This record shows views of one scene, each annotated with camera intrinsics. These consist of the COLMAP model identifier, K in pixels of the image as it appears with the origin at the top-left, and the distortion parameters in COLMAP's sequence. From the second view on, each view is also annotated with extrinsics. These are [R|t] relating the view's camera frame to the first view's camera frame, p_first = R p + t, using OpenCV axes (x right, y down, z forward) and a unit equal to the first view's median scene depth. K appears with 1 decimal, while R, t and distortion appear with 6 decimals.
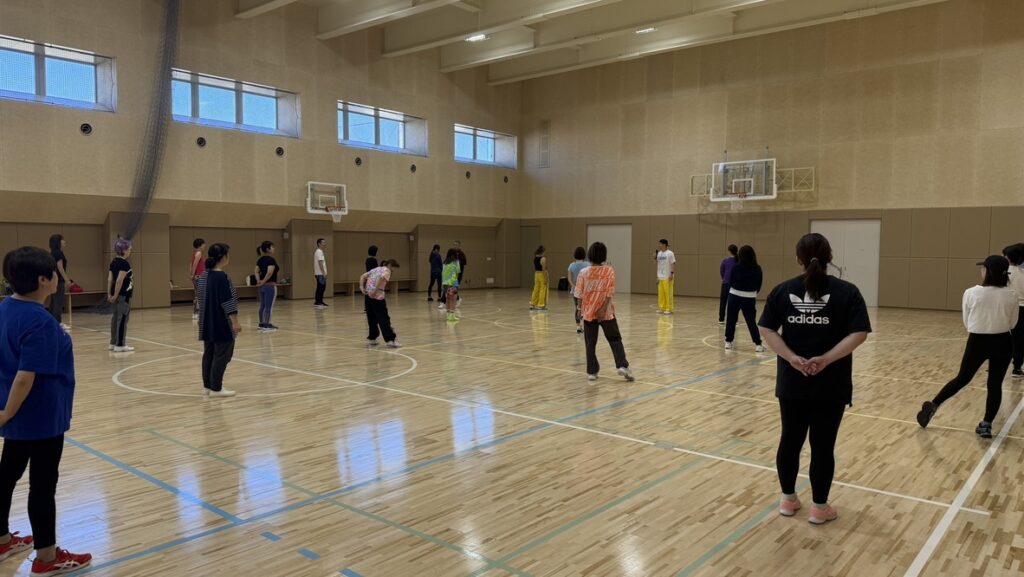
lens RADIAL K [[720.3, 0, 486.3], [0, 720.3, 289.7], [0, 0, 1]] dist [0.069997, -0.125508]
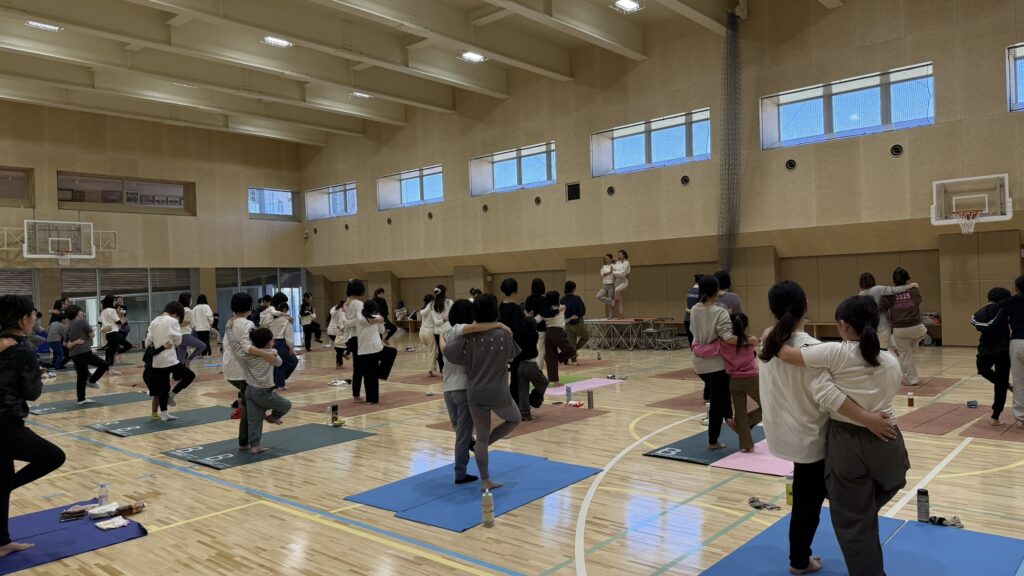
lens RADIAL K [[720.3, 0, 486.3], [0, 720.3, 289.2], [0, 0, 1]] dist [0.069997, -0.125508]
pose [[-0.038051, -0.001606, -0.999275, 0.509063], [-0.020142, 0.999797, -0.000840, -0.034266], [0.999073, 0.020096, -0.038076, 0.606339]]
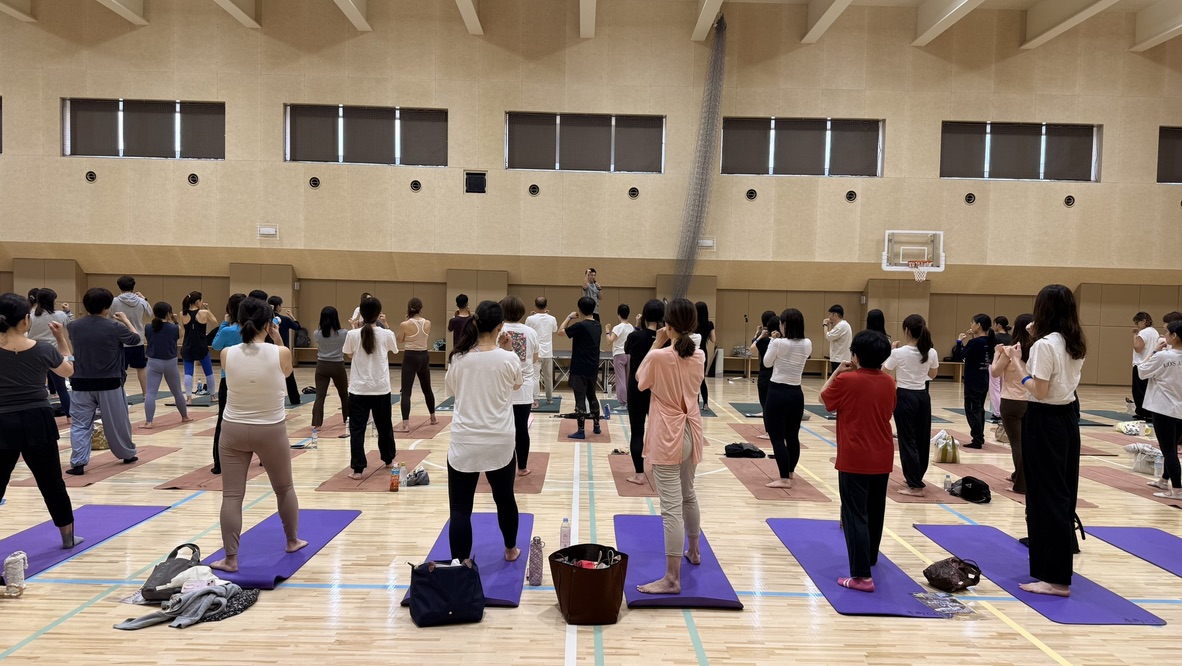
lens RADIAL K [[794.5, 0, 590.6], [0, 794.5, 352.1], [0, 0, 1]] dist [0.061098, -0.062431]
pose [[0.655499, 0.041799, -0.754038, 0.213426], [-0.063770, 0.997965, -0.000116, 0.003167], [0.752499, 0.048161, 0.656831, 0.199097]]
